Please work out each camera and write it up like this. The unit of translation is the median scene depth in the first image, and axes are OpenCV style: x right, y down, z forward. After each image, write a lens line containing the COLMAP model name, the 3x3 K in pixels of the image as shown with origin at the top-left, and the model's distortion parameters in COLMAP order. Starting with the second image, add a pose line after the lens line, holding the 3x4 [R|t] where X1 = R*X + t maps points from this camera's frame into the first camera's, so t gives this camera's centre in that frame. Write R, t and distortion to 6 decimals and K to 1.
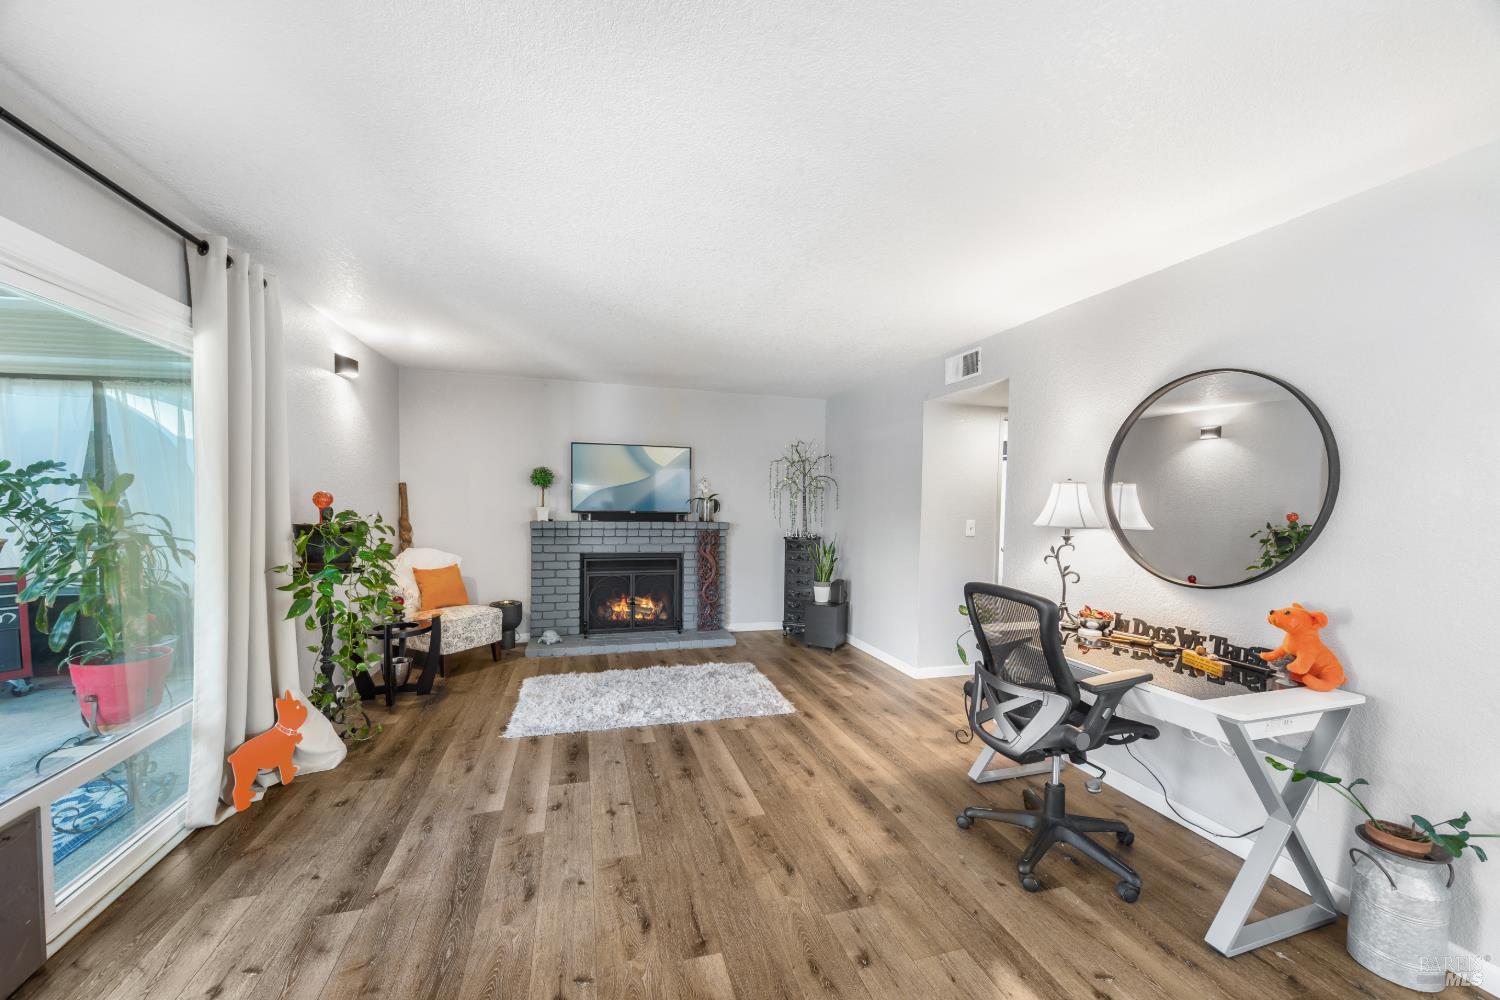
lens RADIAL K [[645.1, 0, 759.4], [0, 645.1, 498.9], [0, 0, 1]] dist [0.011668, 0.000211]
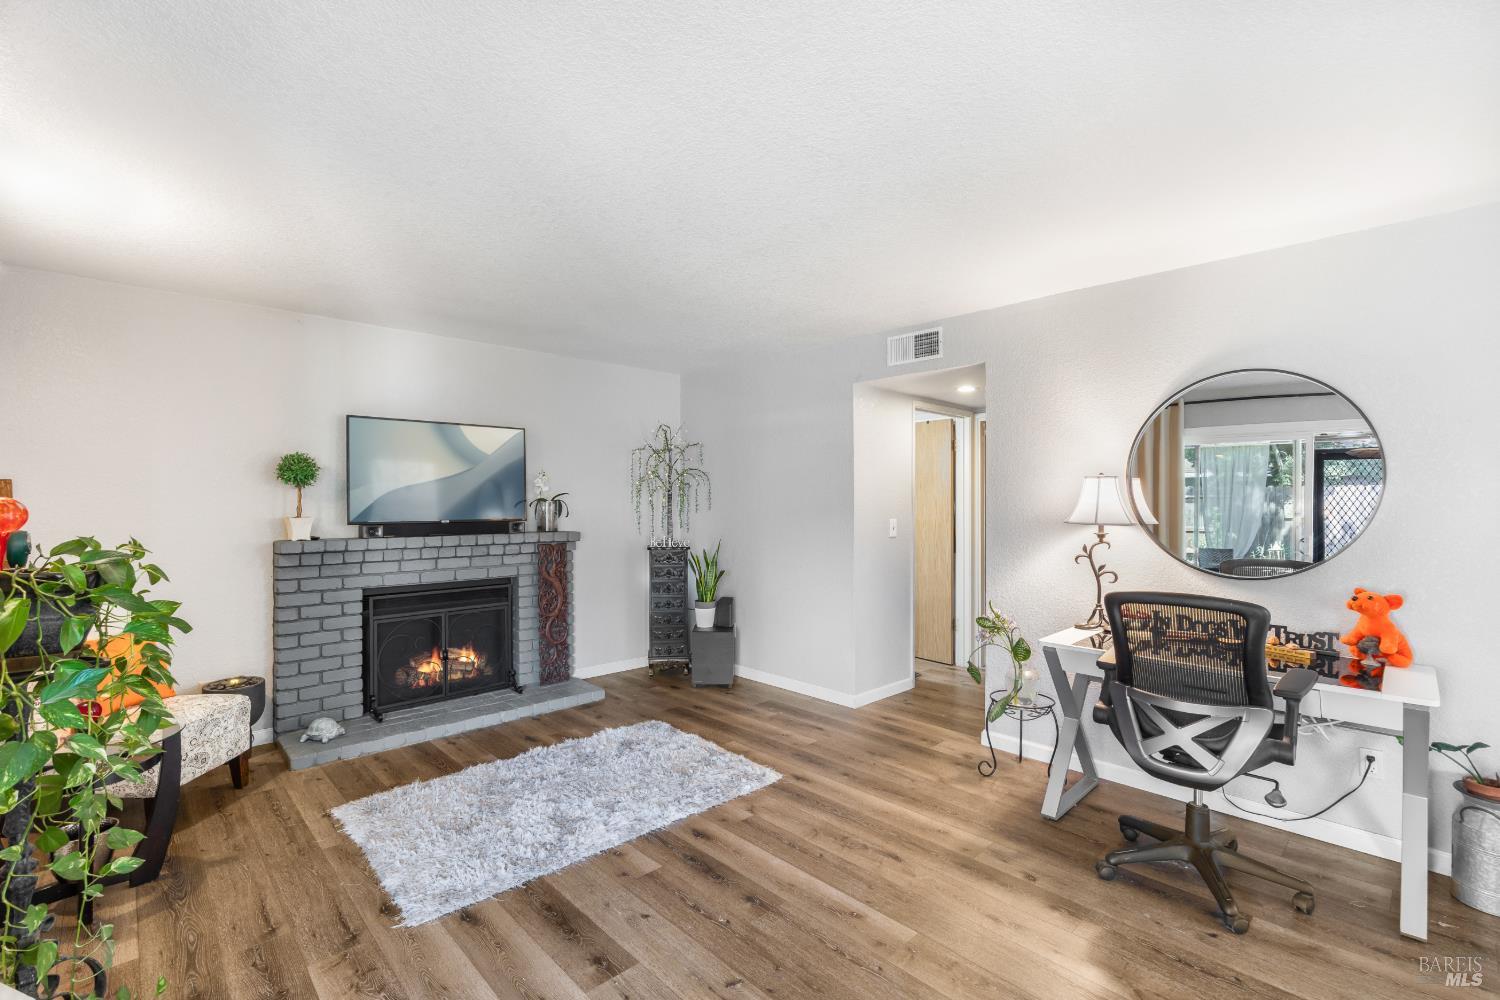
lens RADIAL K [[719.2, 0, 752.8], [0, 719.2, 474.5], [0, 0, 1]] dist [-0.004022, 0.000108]
pose [[0.877695, 0.001570, 0.479218, -0.284609], [0.013287, 0.999530, -0.027610, -0.003764], [-0.479036, 0.030600, 0.877262, 0.193305]]
